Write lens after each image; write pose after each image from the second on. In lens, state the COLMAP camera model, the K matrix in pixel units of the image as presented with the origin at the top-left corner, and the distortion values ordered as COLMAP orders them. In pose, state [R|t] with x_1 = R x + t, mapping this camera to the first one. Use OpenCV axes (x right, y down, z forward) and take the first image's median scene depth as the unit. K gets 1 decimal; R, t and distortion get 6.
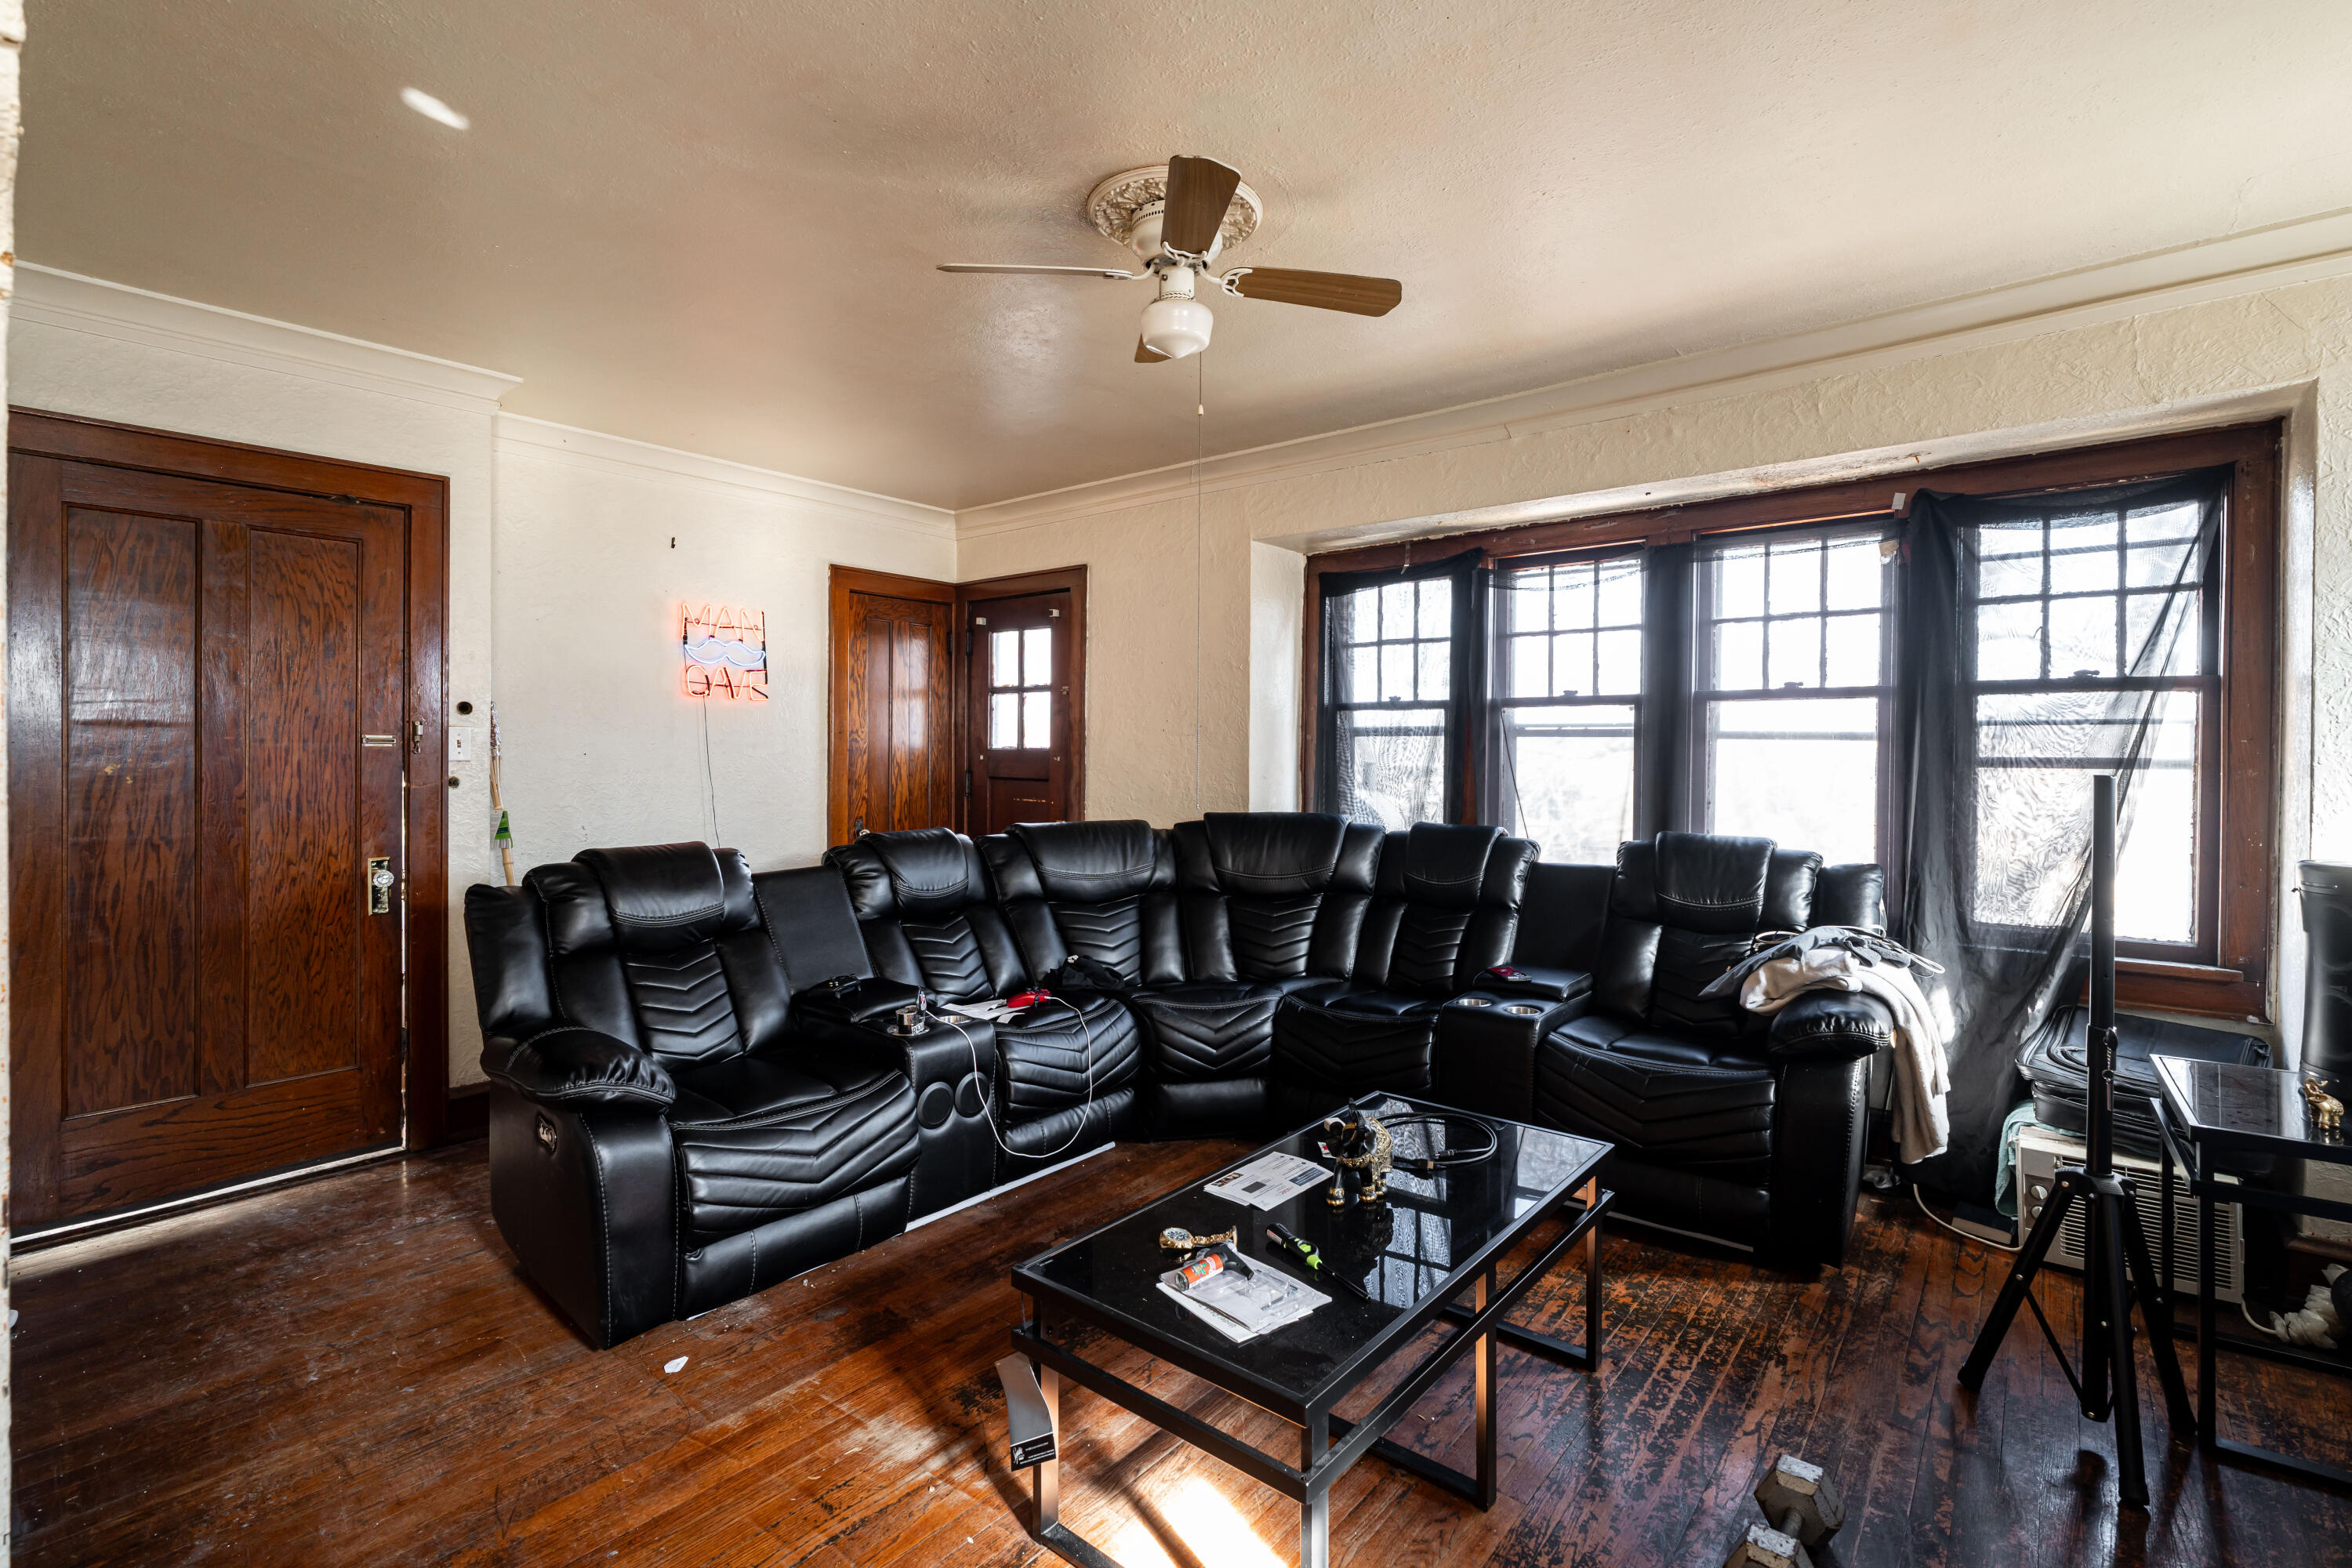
lens RADIAL K [[1060.5, 0, 1164.2], [0, 1060.5, 757.7], [0, 0, 1]] dist [-0.020856, 0.008186]
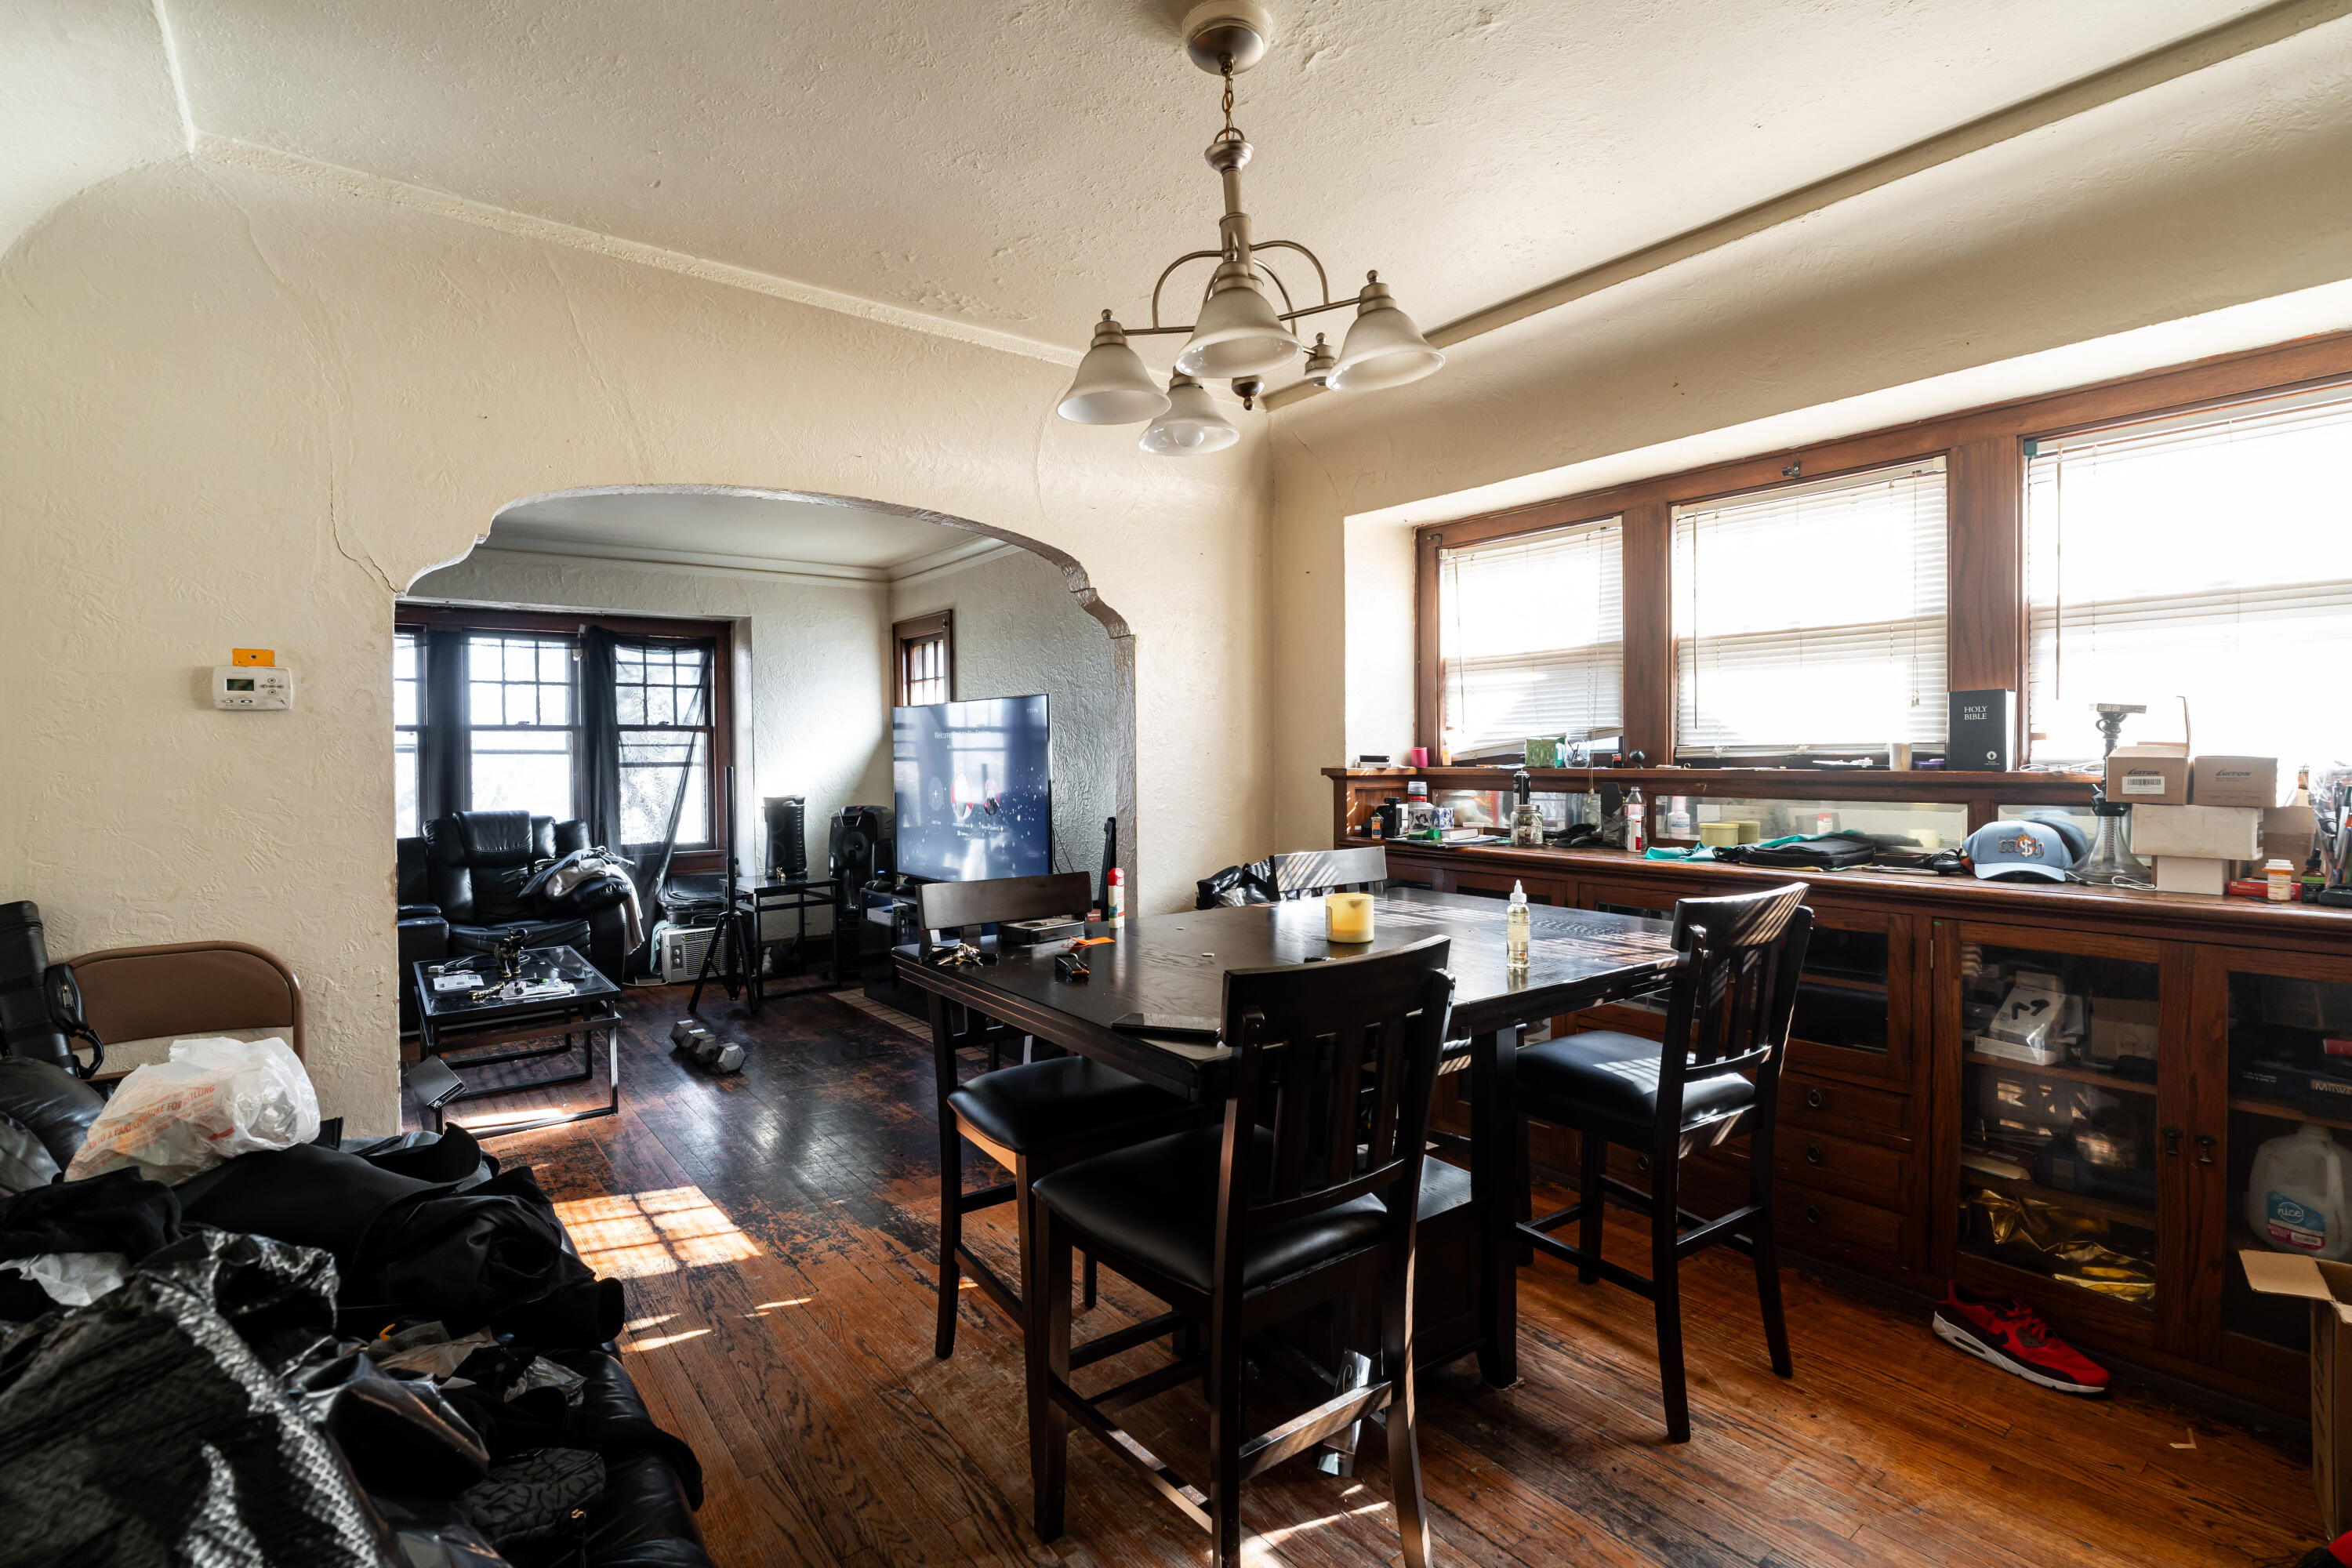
lens RADIAL K [[1060.5, 0, 1171.0], [0, 1060.5, 785.4], [0, 0, 1]] dist [-0.020856, 0.008186]
pose [[0.202473, -0.034395, 0.978684, -0.959425], [0.020680, 0.999310, 0.030841, 0.002838], [-0.979069, 0.013995, 0.203045, -0.427055]]
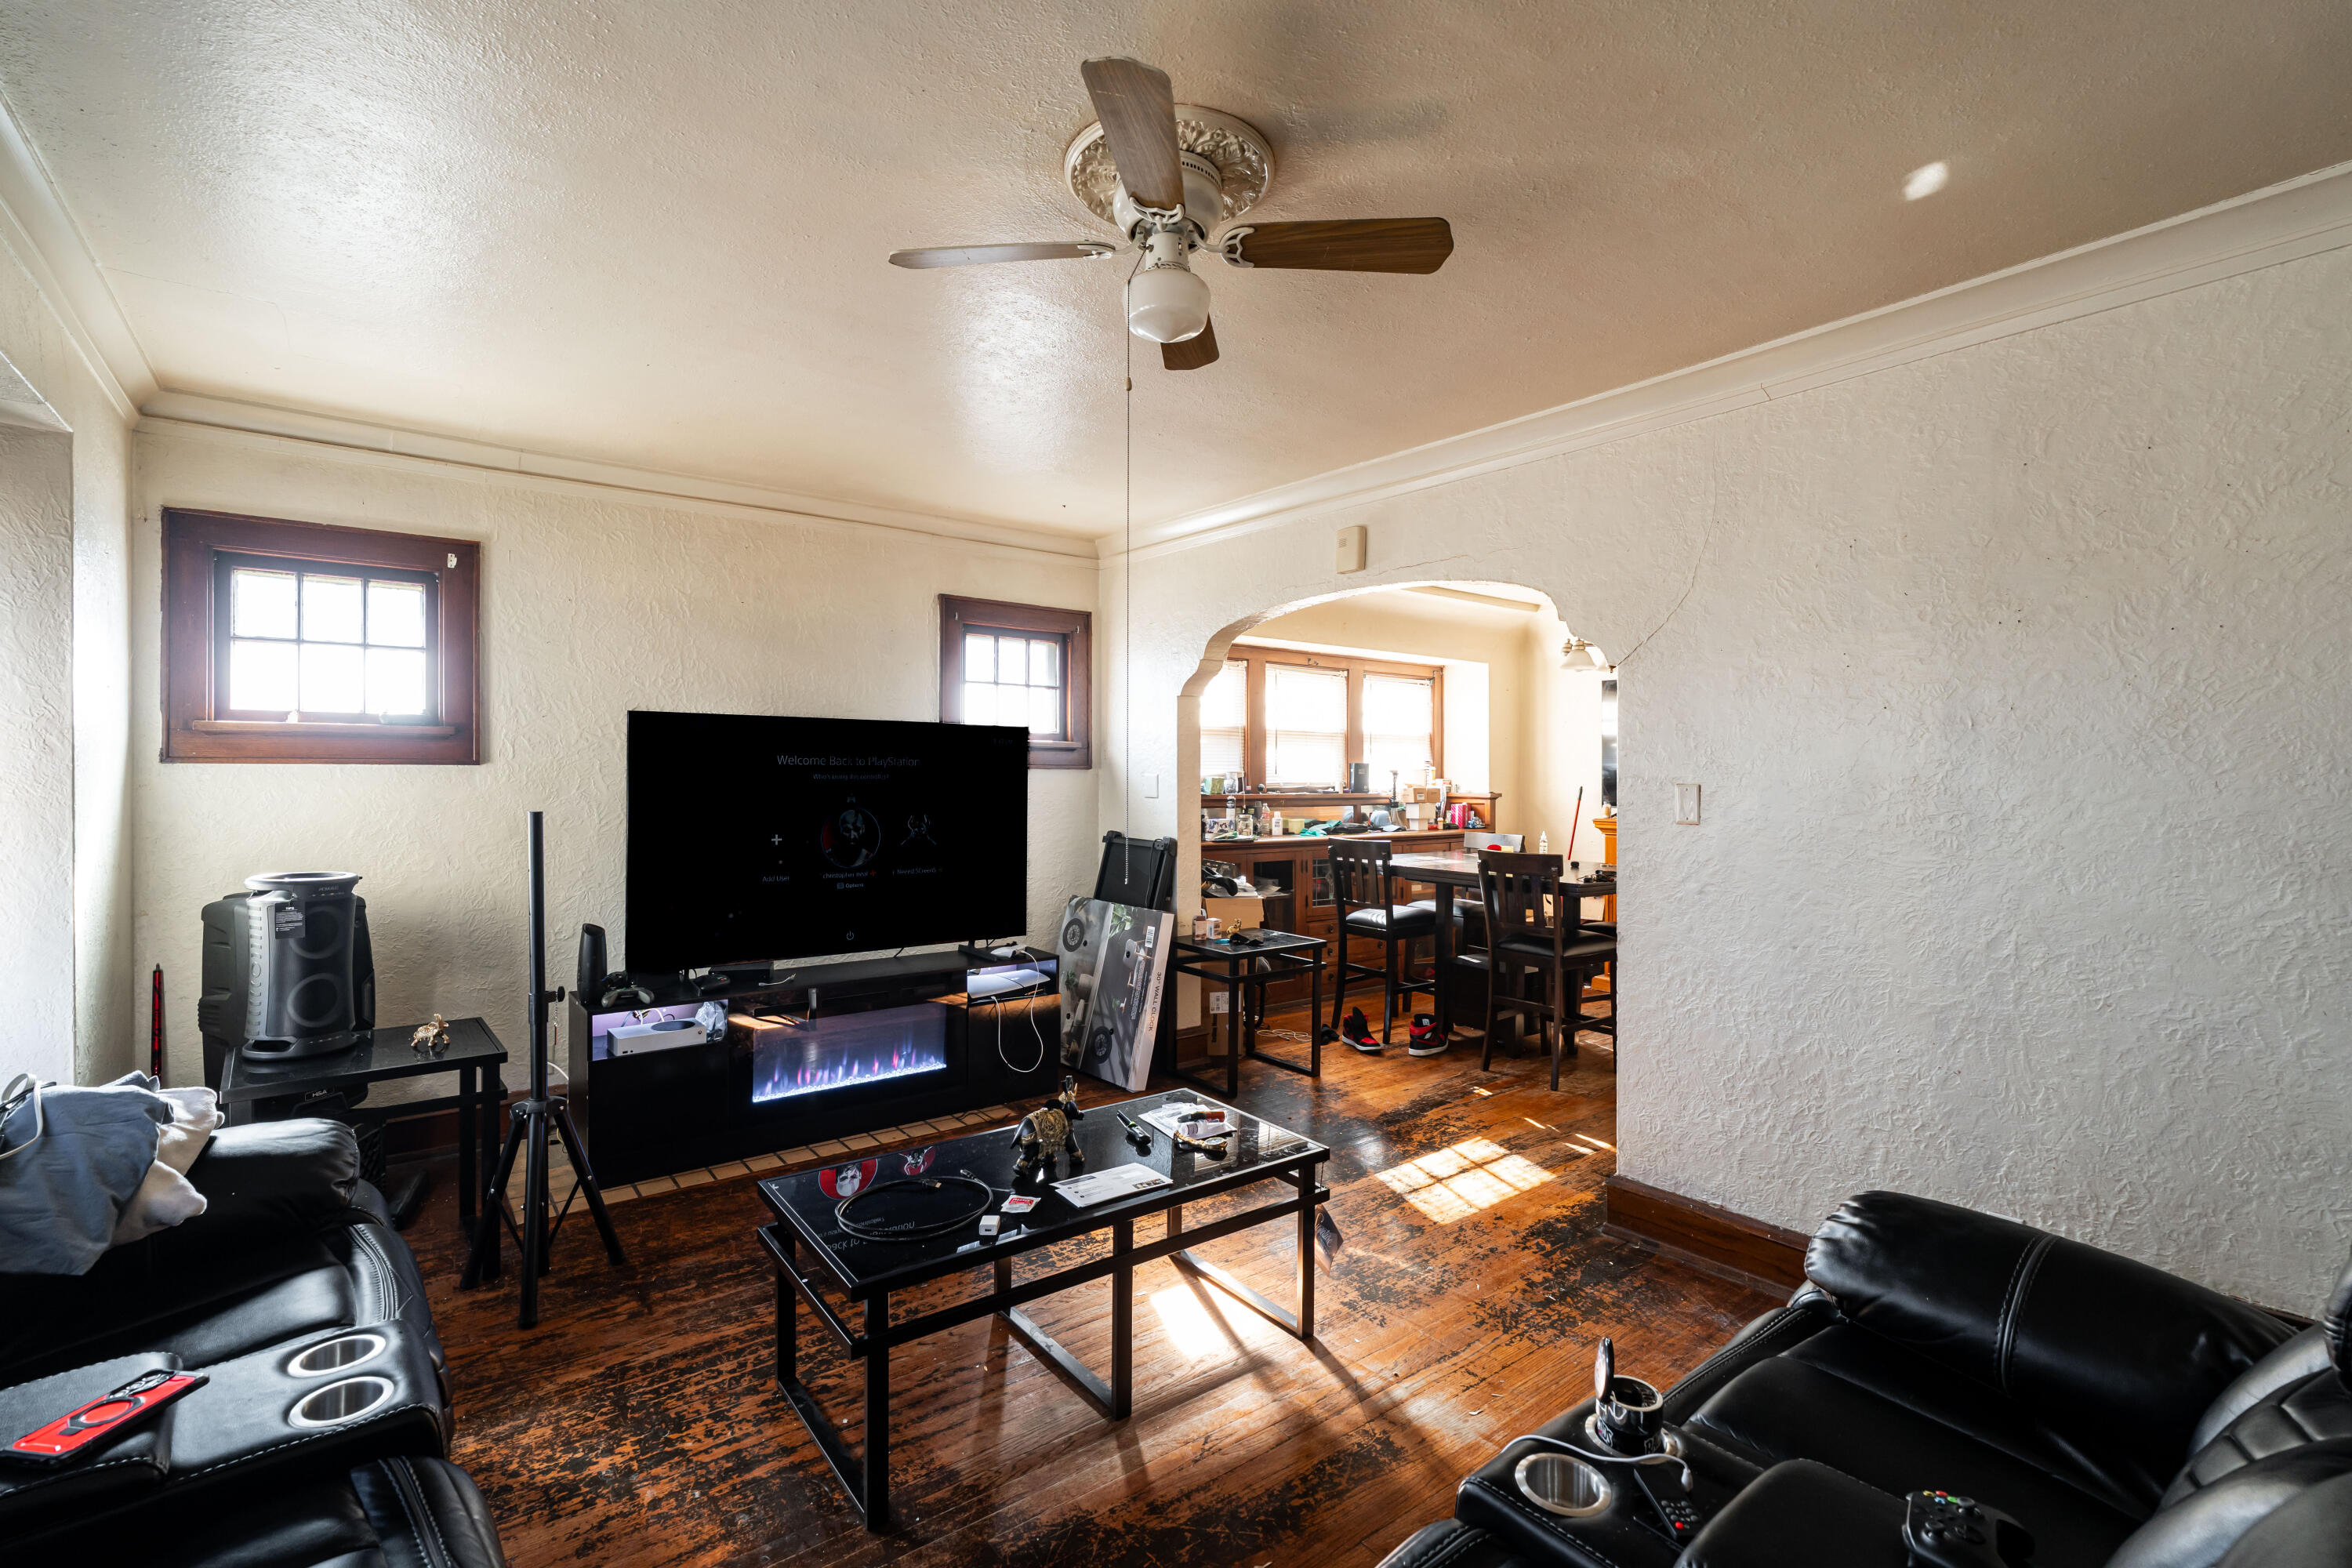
lens RADIAL K [[1060.5, 0, 1154.3], [0, 1060.5, 784.5], [0, 0, 1]] dist [-0.020856, 0.008186]
pose [[-0.974567, -0.010316, 0.223860, -0.122482], [-0.005831, 0.999769, 0.020687, -0.030035], [-0.224022, 0.018855, -0.974402, 1.317819]]
